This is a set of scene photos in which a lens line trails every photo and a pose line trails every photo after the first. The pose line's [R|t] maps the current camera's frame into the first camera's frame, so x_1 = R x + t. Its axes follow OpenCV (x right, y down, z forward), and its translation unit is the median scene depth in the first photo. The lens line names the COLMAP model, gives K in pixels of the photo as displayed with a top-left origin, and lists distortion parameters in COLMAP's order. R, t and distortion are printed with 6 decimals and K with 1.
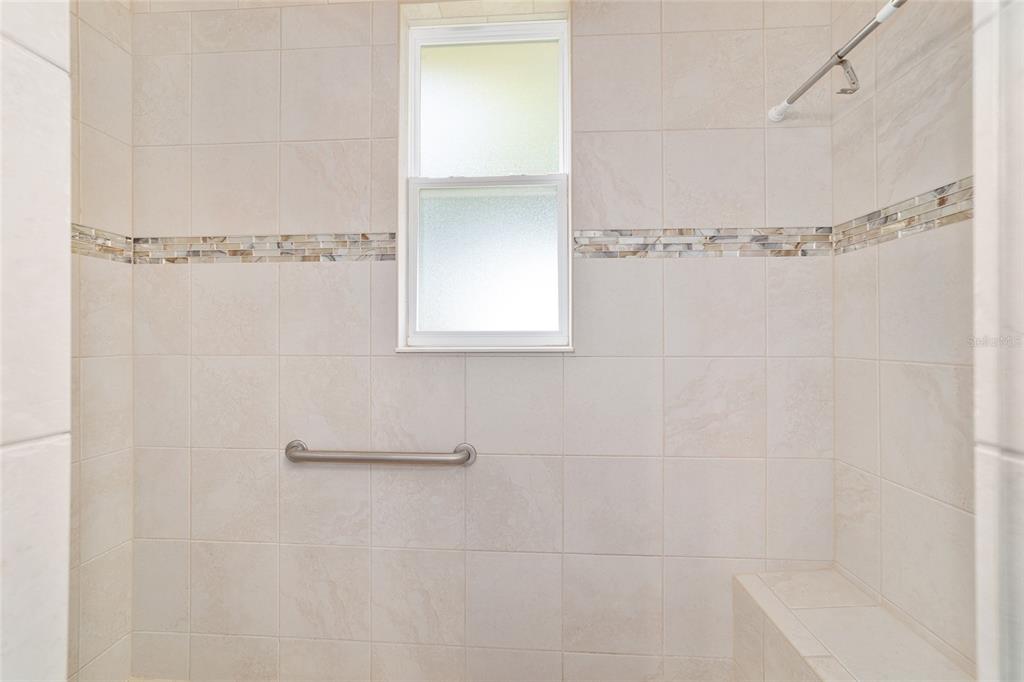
lens RADIAL K [[395.5, 0, 507.9], [0, 395.5, 337.2], [0, 0, 1]] dist [-0.015055, 0.007442]
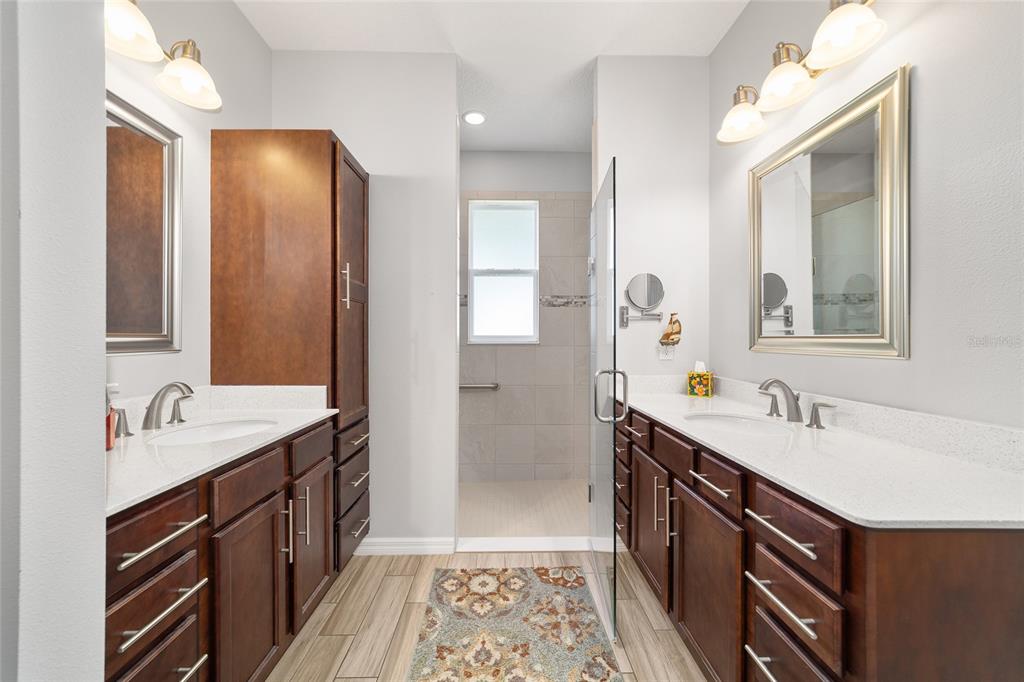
lens RADIAL K [[395.5, 0, 511.3], [0, 395.5, 337.1], [0, 0, 1]] dist [-0.015055, 0.007442]
pose [[0.996823, 0.002057, 0.079623, -0.204107], [-0.002490, 0.999983, 0.005331, -0.020597], [-0.079610, -0.005513, 0.996811, -1.427632]]
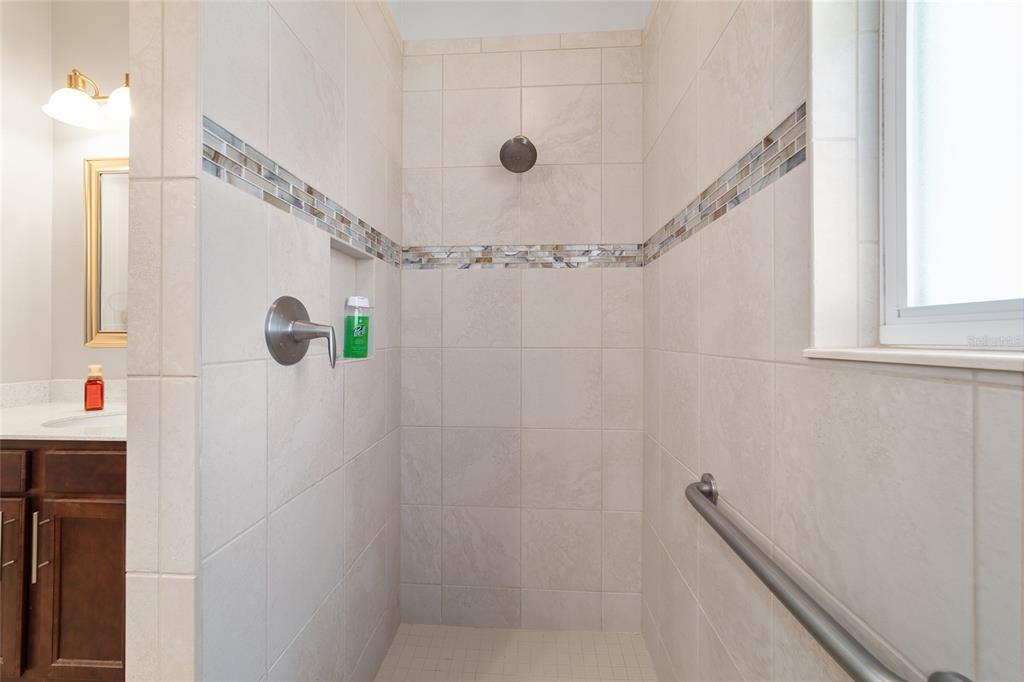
lens RADIAL K [[395.5, 0, 511.2], [0, 395.5, 338.6], [0, 0, 1]] dist [-0.015055, 0.007442]
pose [[0.002033, 0.003567, -0.999992, 0.177640], [-0.000255, 0.999994, 0.003567, 0.014516], [0.999998, 0.000247, 0.002034, 0.649017]]
